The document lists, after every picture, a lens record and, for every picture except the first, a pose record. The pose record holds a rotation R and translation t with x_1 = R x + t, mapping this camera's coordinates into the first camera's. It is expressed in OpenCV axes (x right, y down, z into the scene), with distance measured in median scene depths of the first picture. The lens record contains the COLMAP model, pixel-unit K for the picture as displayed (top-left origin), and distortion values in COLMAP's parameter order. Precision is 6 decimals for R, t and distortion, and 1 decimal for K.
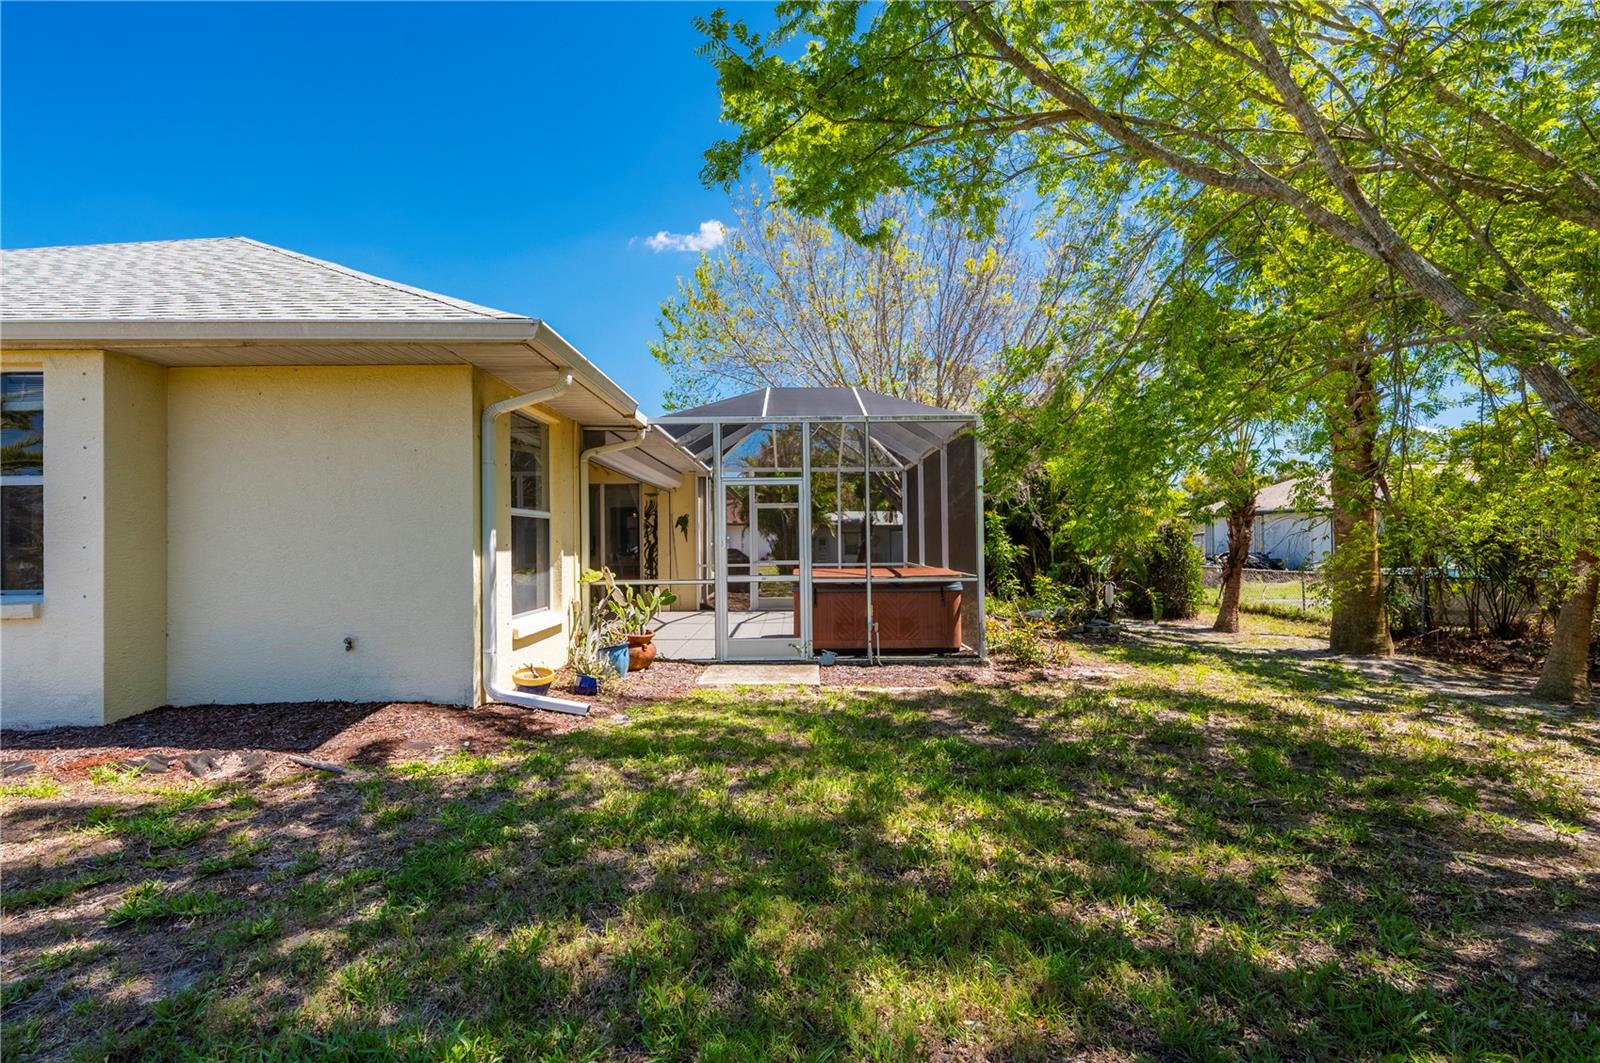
lens RADIAL K [[722.2, 0, 800.0], [0, 722.2, 531.5], [0, 0, 1]] dist [0.001793, 0.000190]
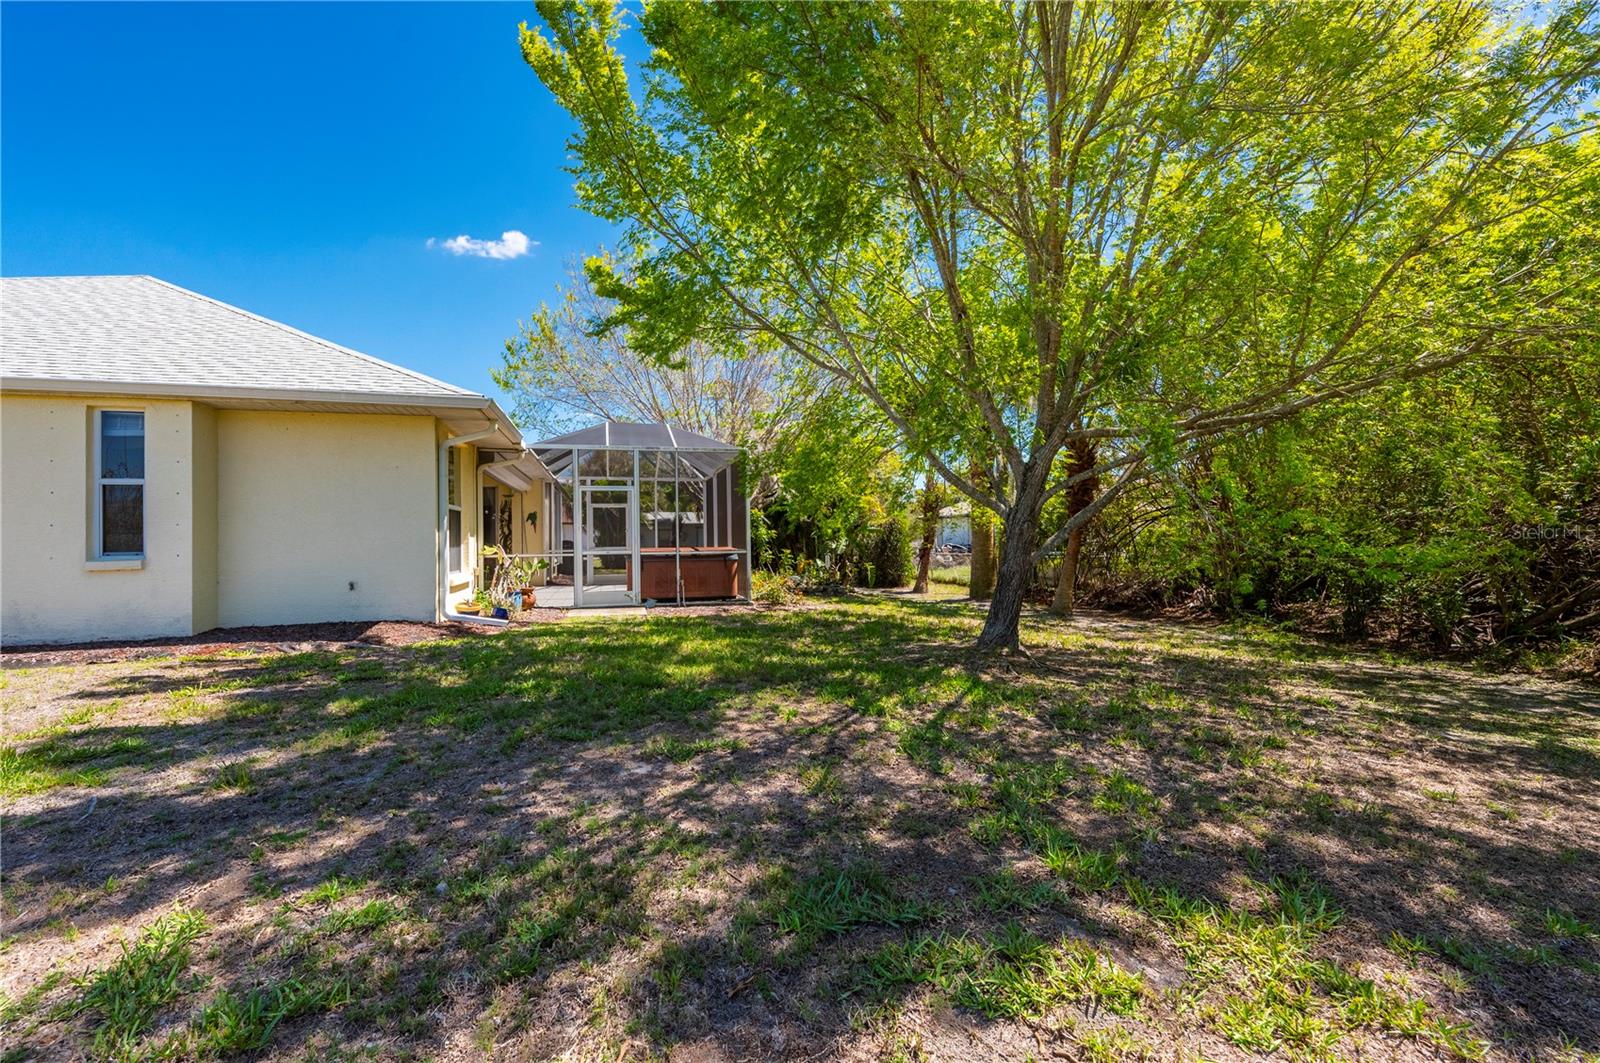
lens RADIAL K [[679.7, 0, 800.9], [0, 679.7, 540.1], [0, 0, 1]] dist [-0.000484, -0.000142]
pose [[0.963464, -0.003105, 0.267819, -0.040253], [0.000549, 0.999954, 0.009615, 0.025224], [-0.267837, -0.009117, 0.963421, -0.474019]]
